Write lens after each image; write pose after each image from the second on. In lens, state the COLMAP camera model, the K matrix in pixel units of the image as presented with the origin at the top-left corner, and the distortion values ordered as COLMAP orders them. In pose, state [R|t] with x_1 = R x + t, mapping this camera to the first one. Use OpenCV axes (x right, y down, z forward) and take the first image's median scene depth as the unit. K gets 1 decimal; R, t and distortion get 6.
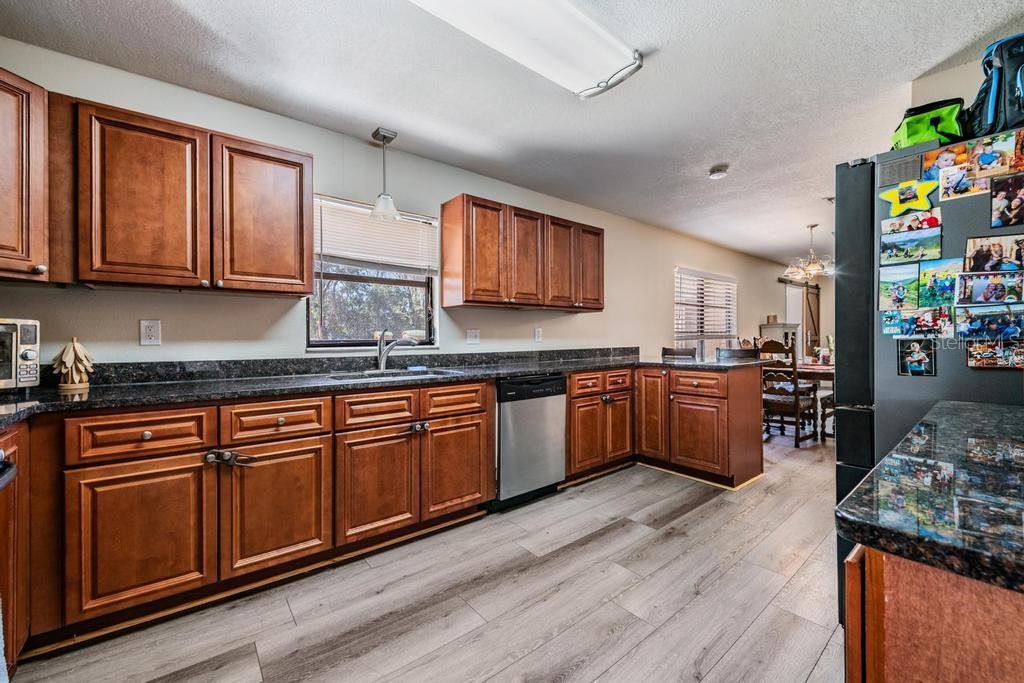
lens RADIAL K [[405.4, 0, 507.2], [0, 405.4, 334.8], [0, 0, 1]] dist [-0.009293, -0.002561]
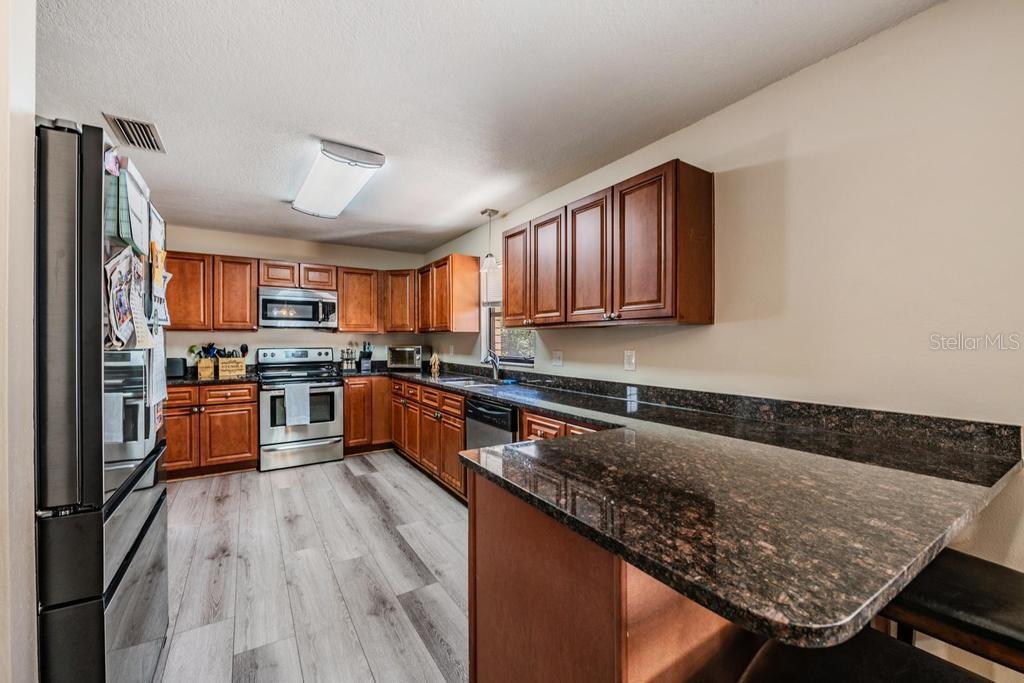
lens RADIAL K [[405.4, 0, 521.5], [0, 405.4, 340.9], [0, 0, 1]] dist [-0.009293, -0.002561]
pose [[-0.082871, 0.006242, -0.996541, 1.294563], [0.007268, 0.999958, 0.005659, -0.062572], [0.996534, -0.006774, -0.082913, 1.449992]]
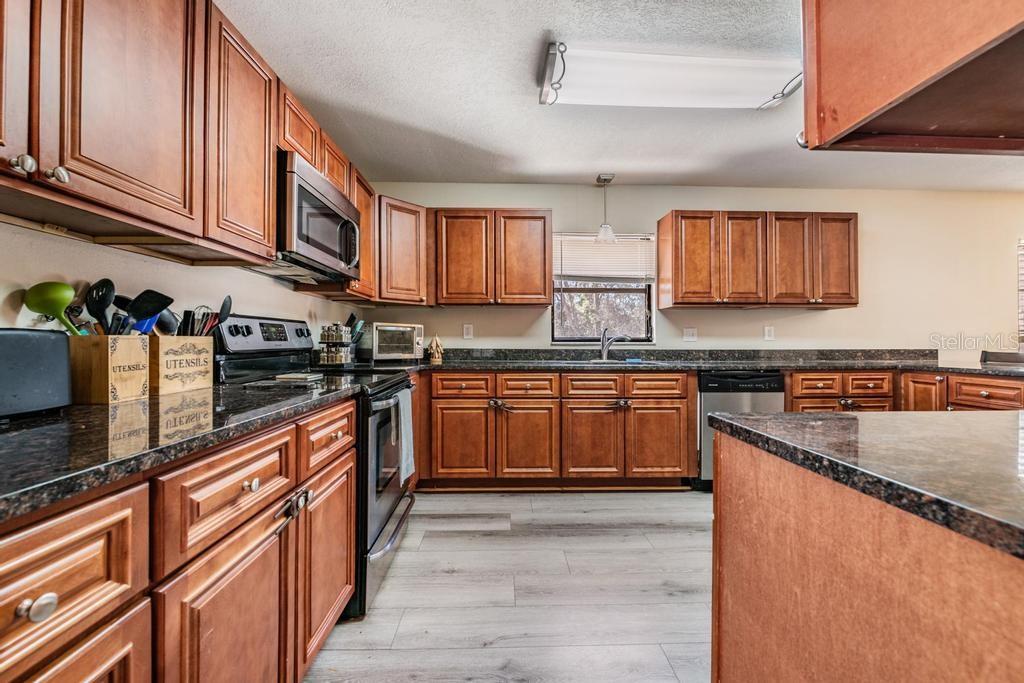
lens RADIAL K [[405.4, 0, 517.7], [0, 405.4, 338.5], [0, 0, 1]] dist [-0.009293, -0.002561]
pose [[0.805272, 0.001625, -0.592904, 0.274388], [-0.001059, 0.999999, 0.001303, 0.019956], [0.592905, -0.000421, 0.805272, -0.238186]]
